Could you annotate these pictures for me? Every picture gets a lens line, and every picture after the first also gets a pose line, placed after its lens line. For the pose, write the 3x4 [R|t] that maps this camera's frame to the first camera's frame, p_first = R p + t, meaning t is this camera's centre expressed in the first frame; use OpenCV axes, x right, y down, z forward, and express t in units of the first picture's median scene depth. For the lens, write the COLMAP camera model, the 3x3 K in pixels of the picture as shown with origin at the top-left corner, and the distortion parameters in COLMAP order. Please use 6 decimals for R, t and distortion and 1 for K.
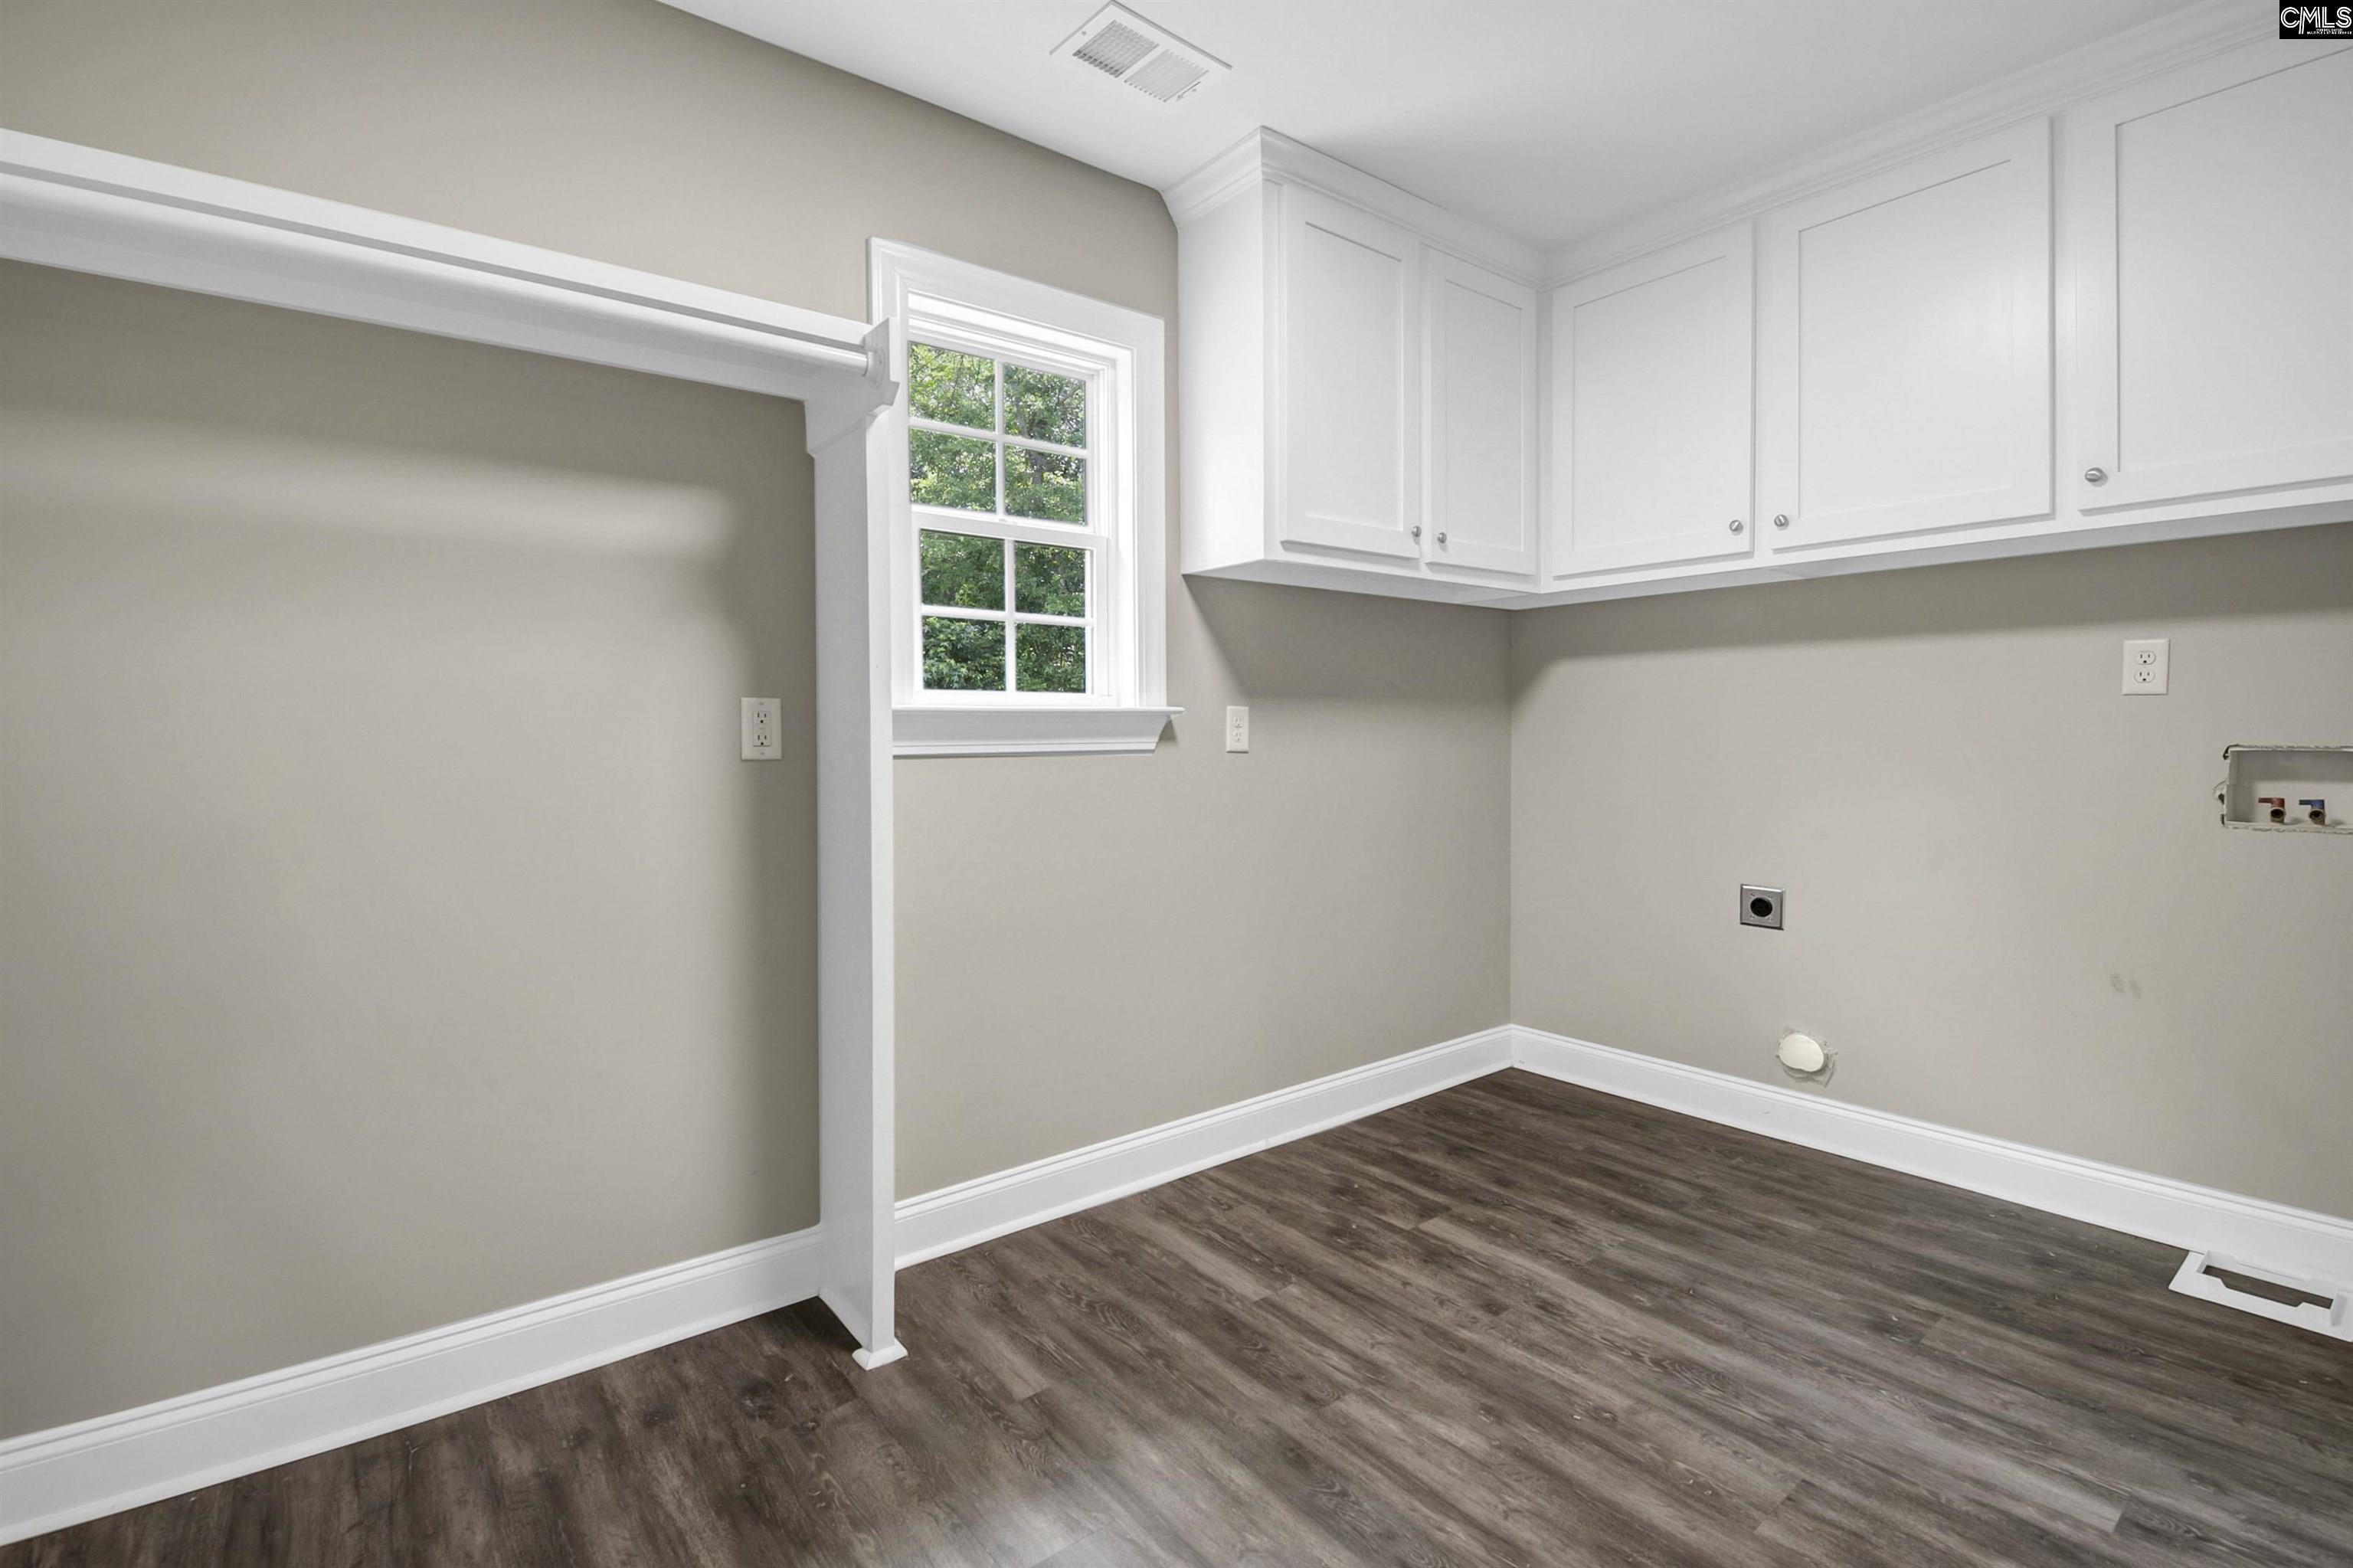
lens RADIAL K [[1072.0, 0, 1157.4], [0, 1072.0, 751.2], [0, 0, 1]] dist [-0.009348, -0.003074]
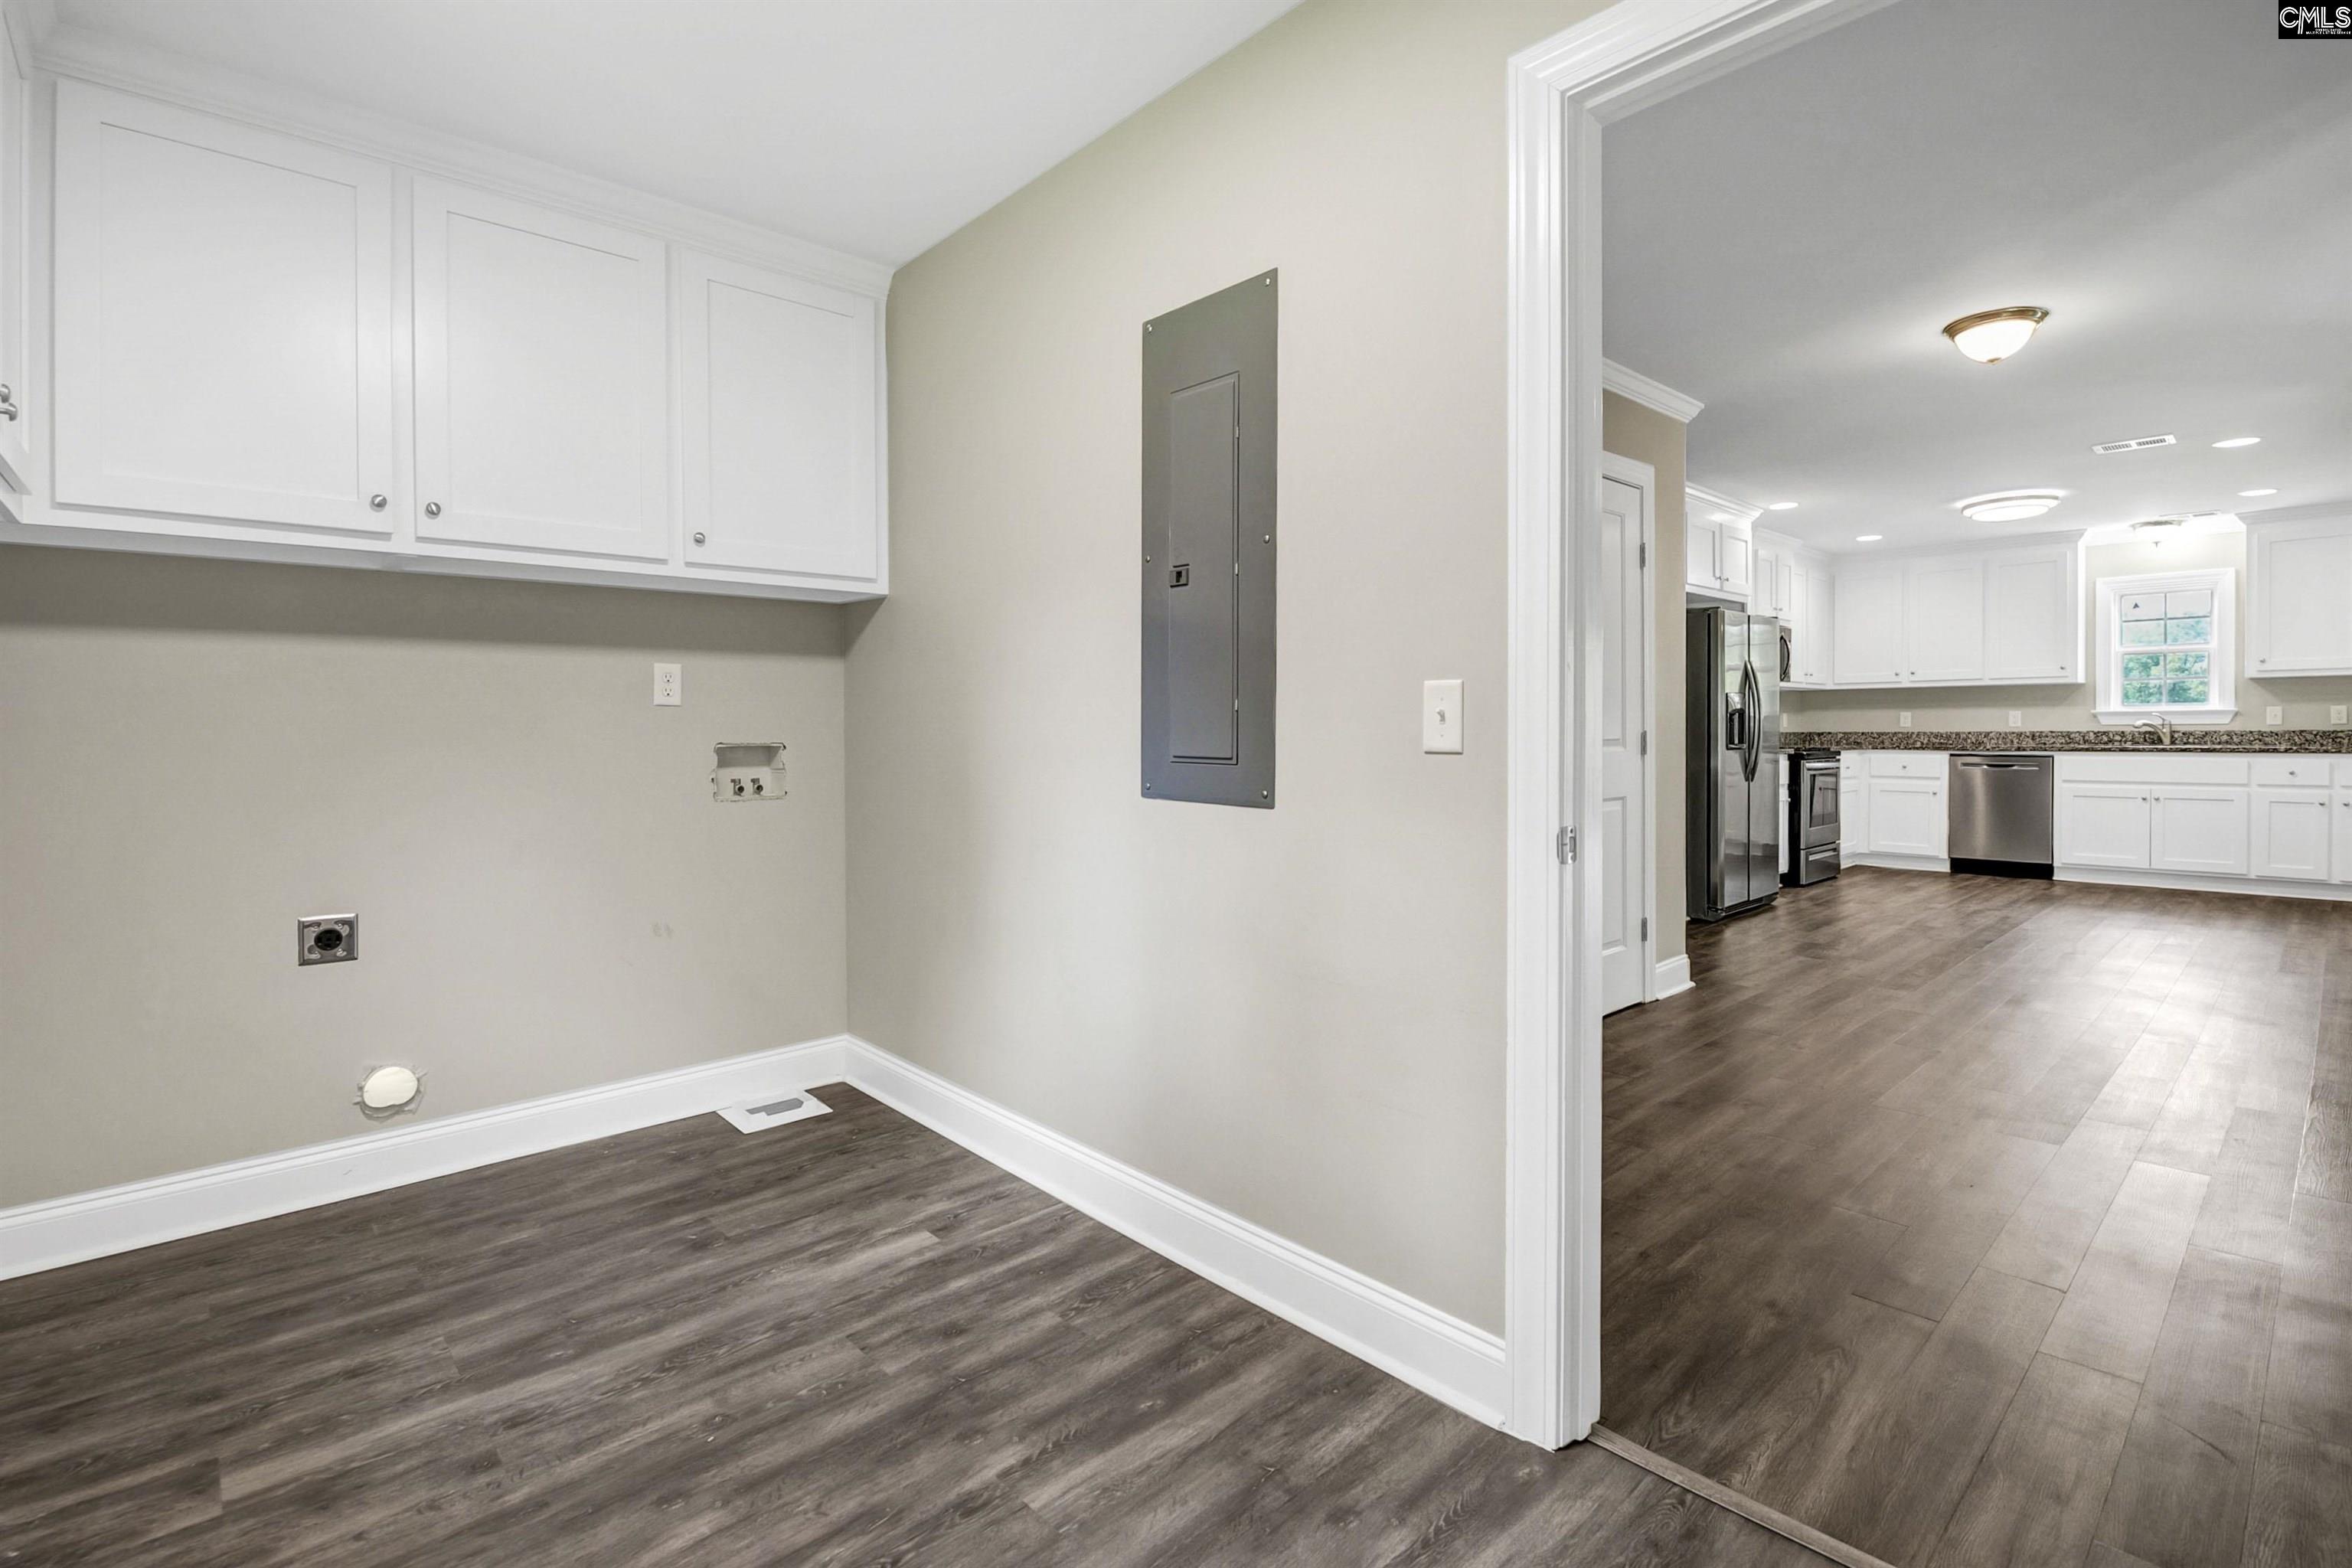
lens RADIAL K [[1071.6, 0, 1214.5], [0, 1071.6, 746.8], [0, 0, 1]] dist [-0.009348, -0.003074]
pose [[-0.103975, -0.011832, 0.994509, -0.493278], [0.026614, 0.999538, 0.014674, -0.004727], [-0.994224, 0.027993, -0.103612, 0.509061]]
